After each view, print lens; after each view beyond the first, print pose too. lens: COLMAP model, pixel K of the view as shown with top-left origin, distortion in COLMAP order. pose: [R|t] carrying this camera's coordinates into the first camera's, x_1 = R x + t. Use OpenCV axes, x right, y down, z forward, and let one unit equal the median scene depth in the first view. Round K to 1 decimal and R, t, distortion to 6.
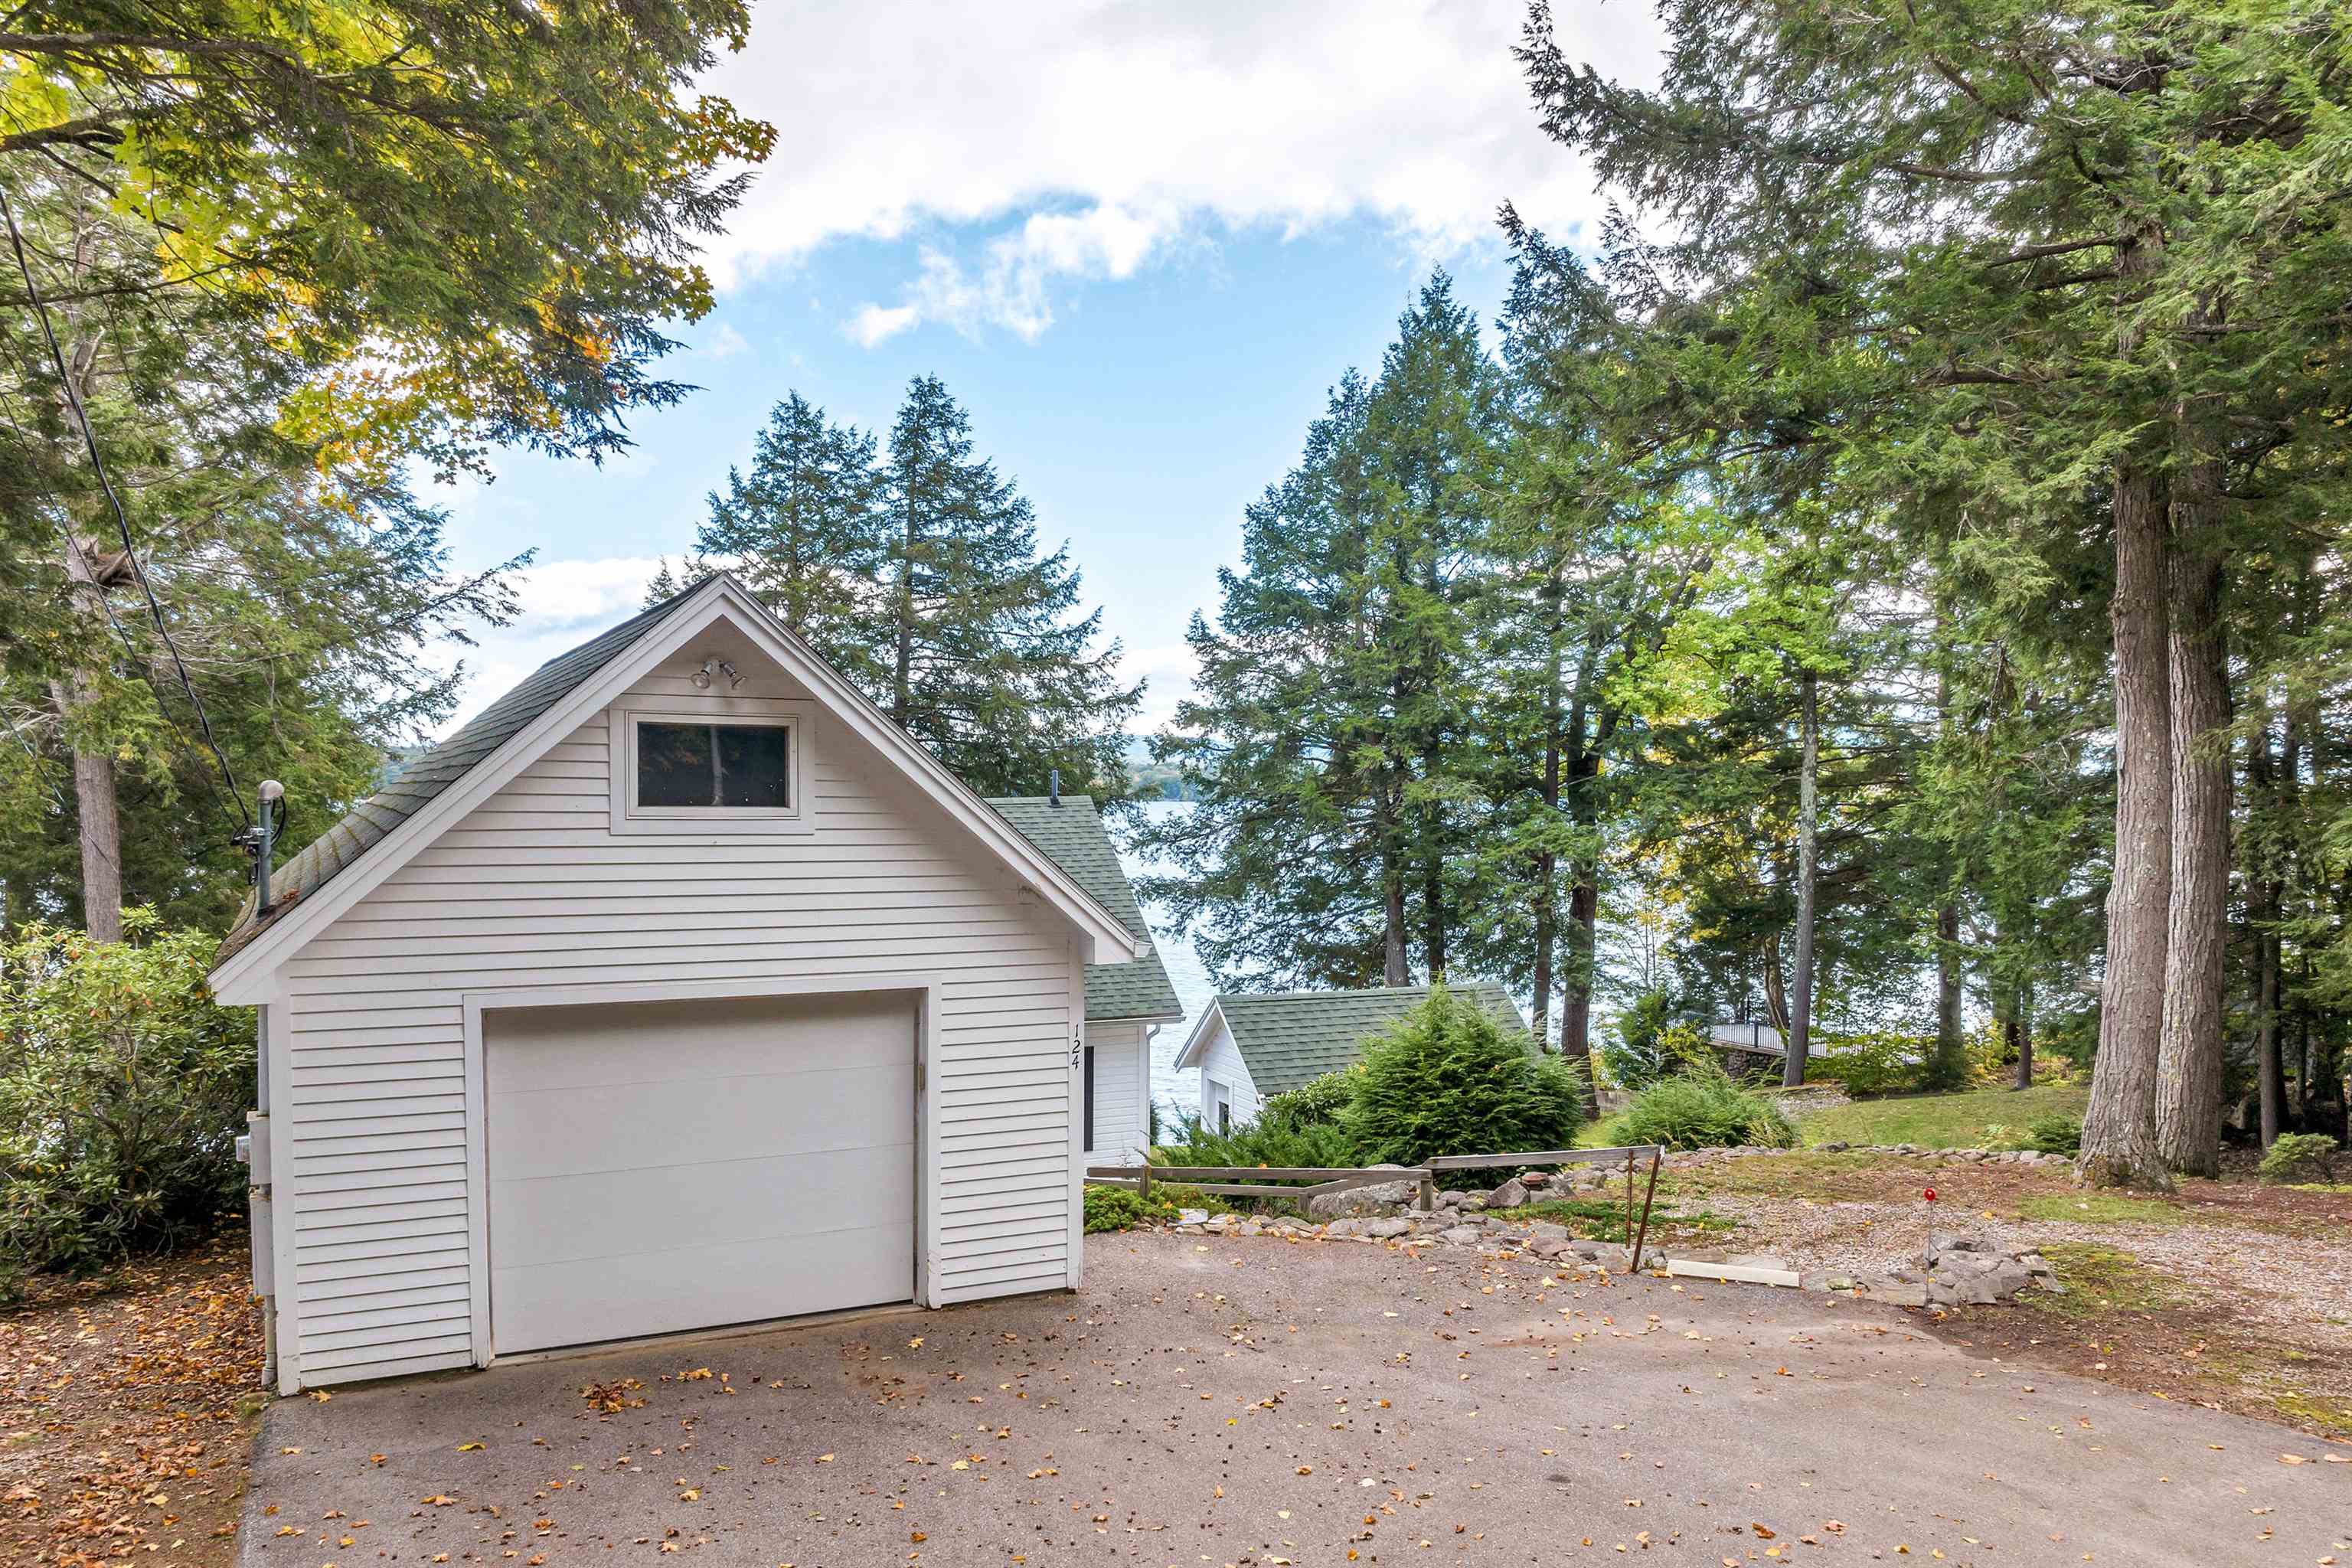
lens RADIAL K [[1712.0, 0, 1162.0], [0, 1712.0, 781.2], [0, 0, 1]] dist [-0.037137, -0.004092]
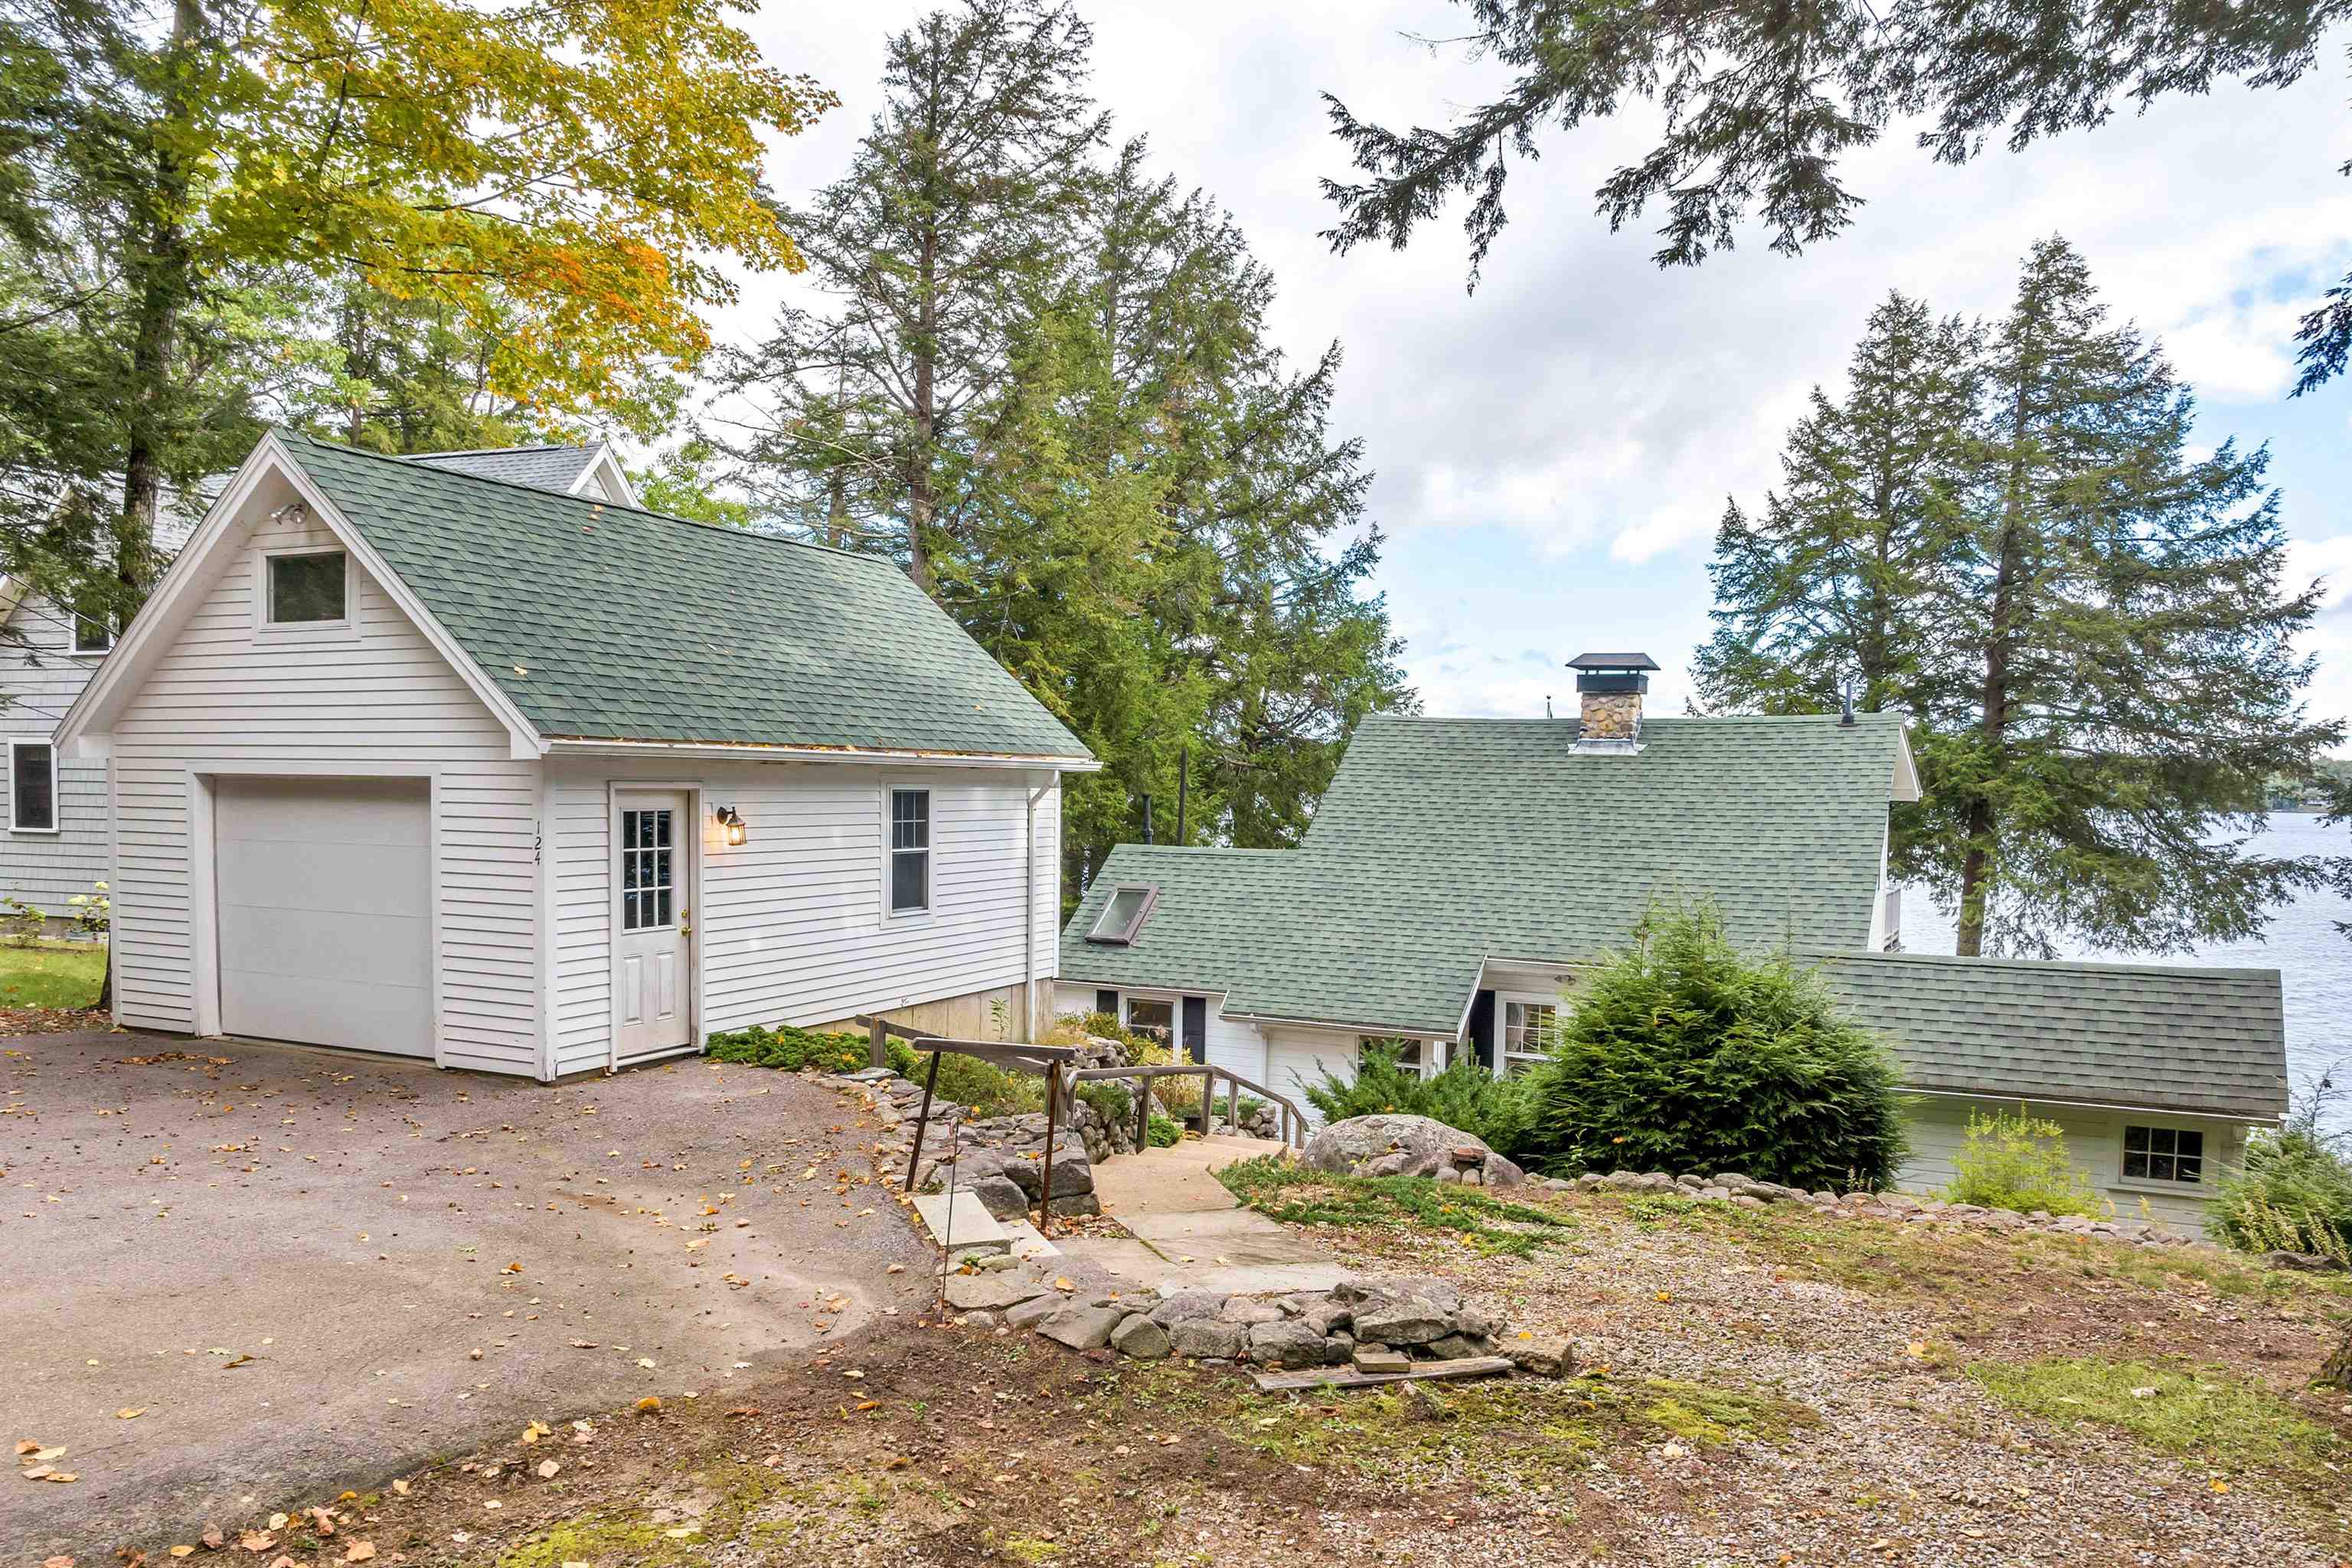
lens RADIAL K [[1712.0, 0, 1174.5], [0, 1712.0, 789.2], [0, 0, 1]] dist [-0.037137, -0.004092]
pose [[0.604818, 0.005574, -0.796344, 0.261267], [-0.007983, 0.999968, 0.000936, 0.031094], [0.796324, 0.005790, 0.604843, 0.179706]]
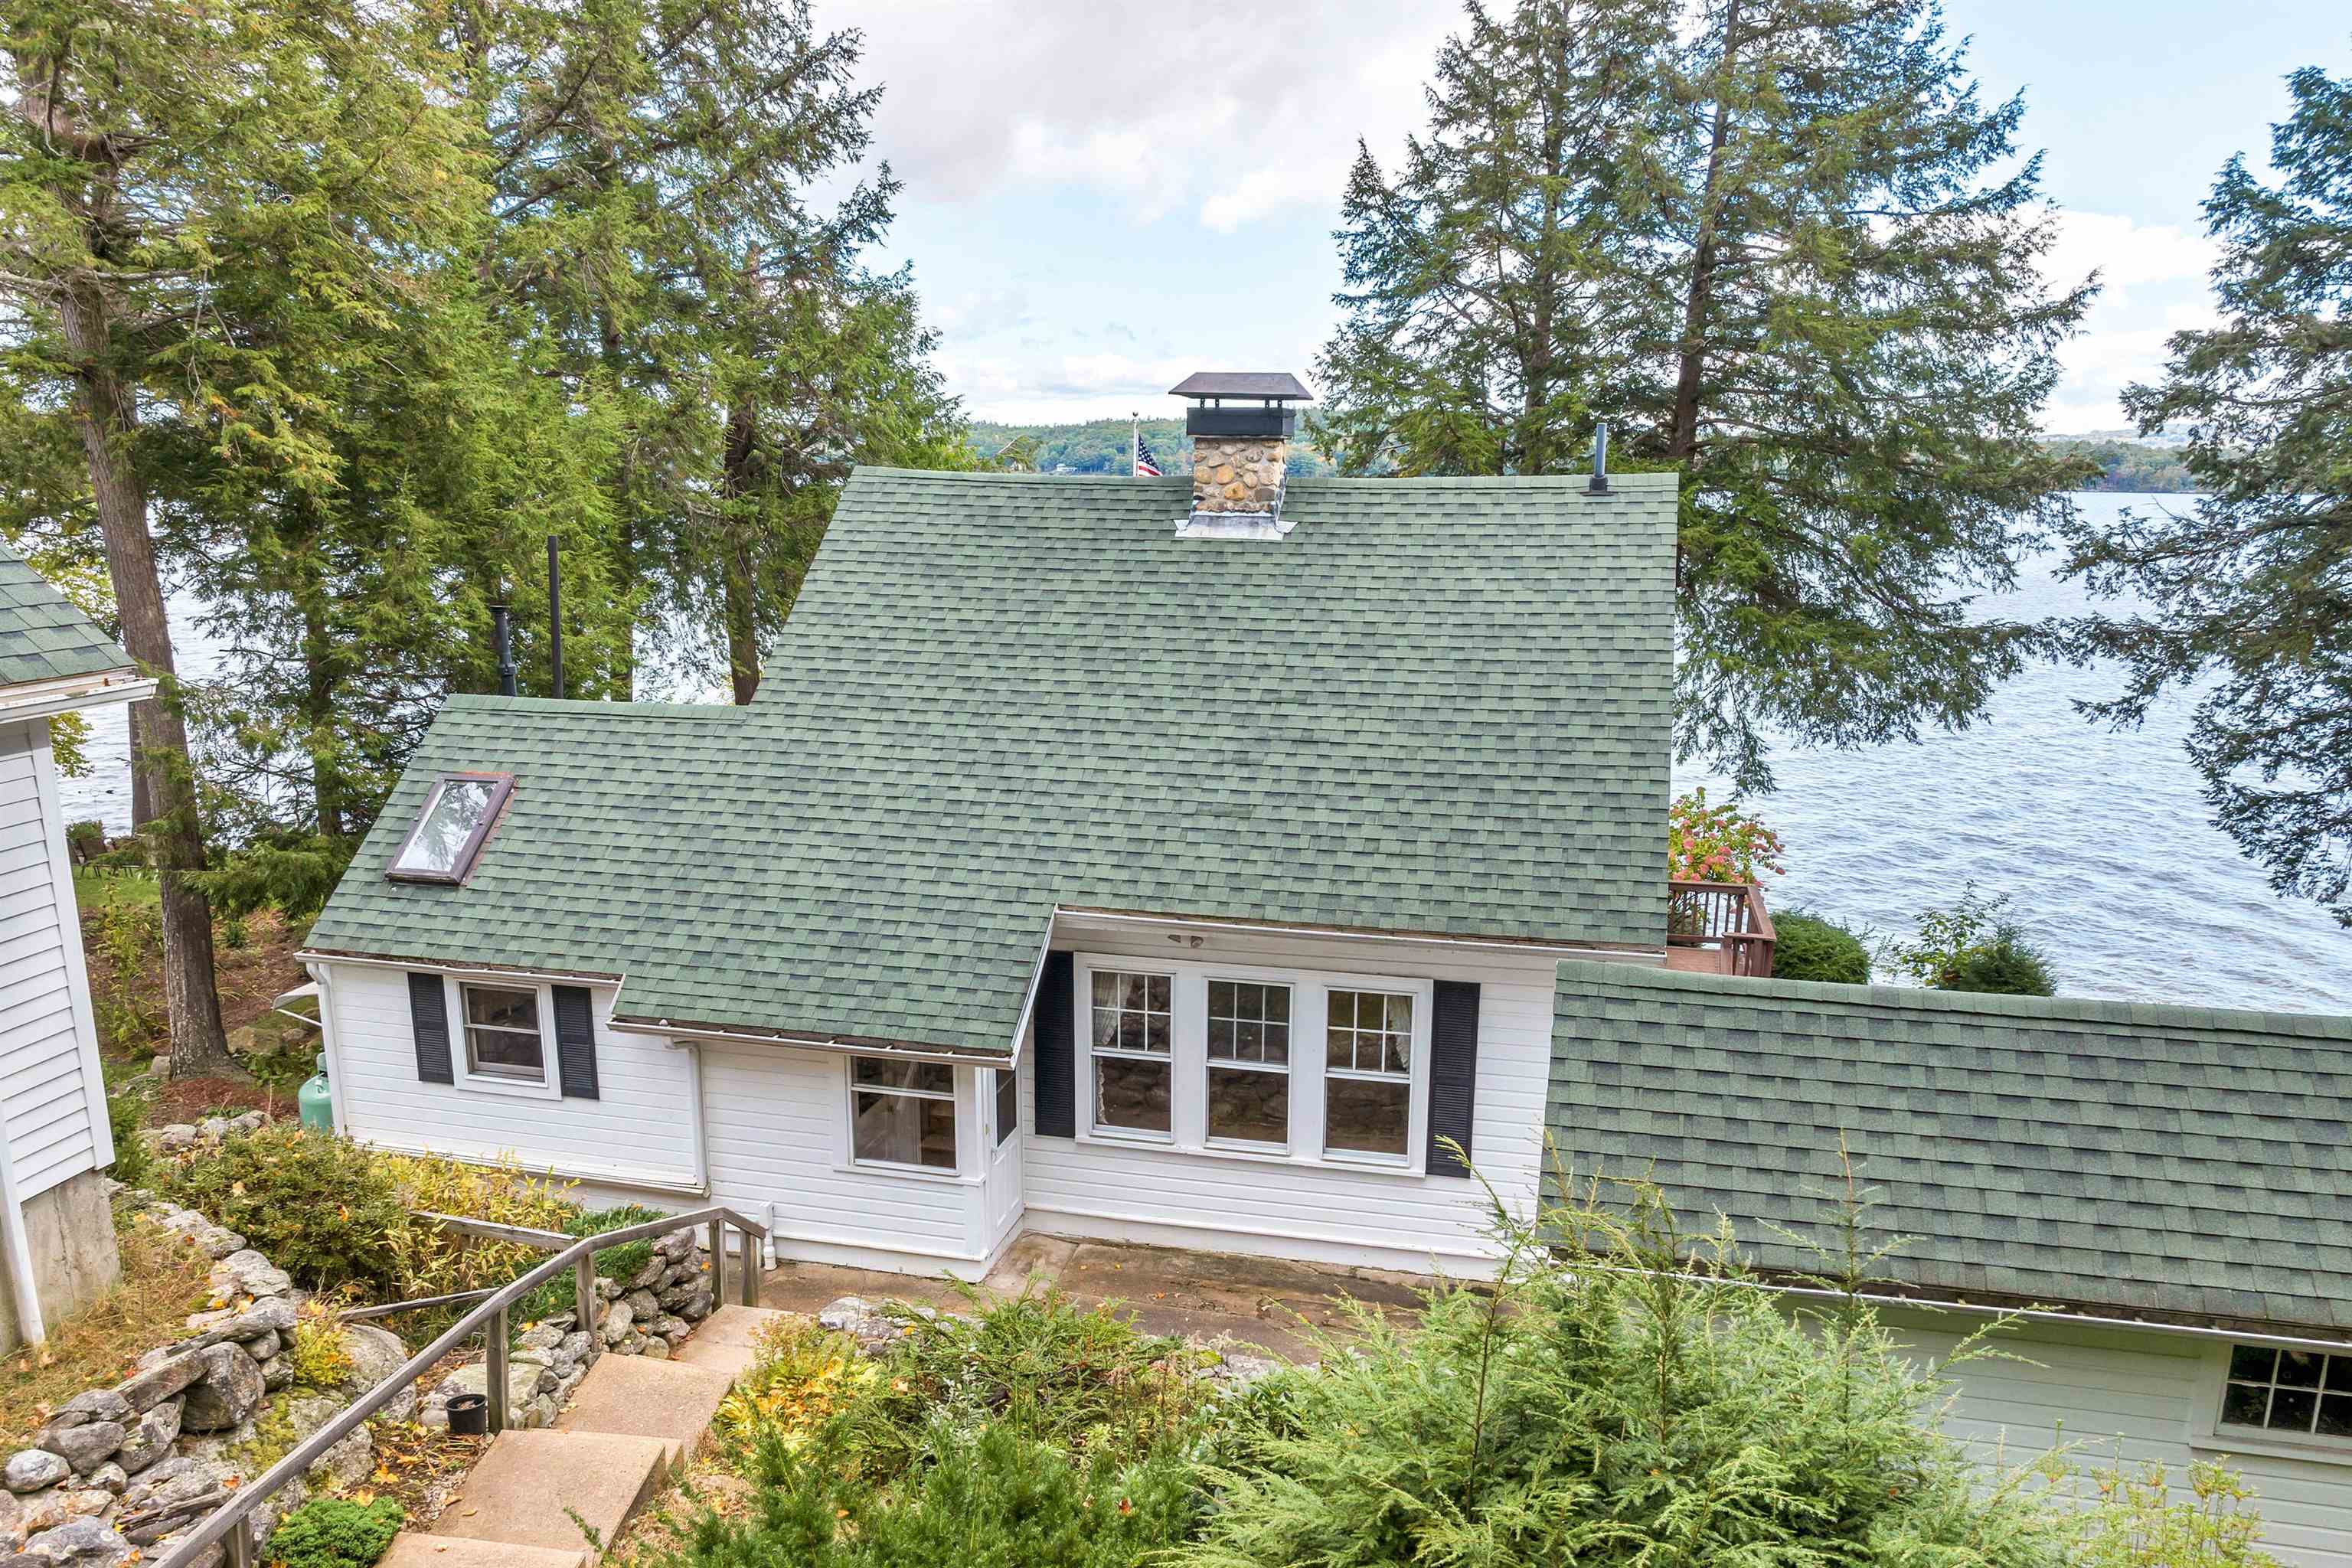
lens RADIAL K [[1712.0, 0, 1209.5], [0, 1712.0, 830.8], [0, 0, 1]] dist [-0.037137, -0.004092]
pose [[0.792403, 0.123621, -0.597340, 0.114095], [0.004730, 0.977975, 0.208668, 0.003459], [0.609980, -0.168174, 0.774366, 0.344876]]
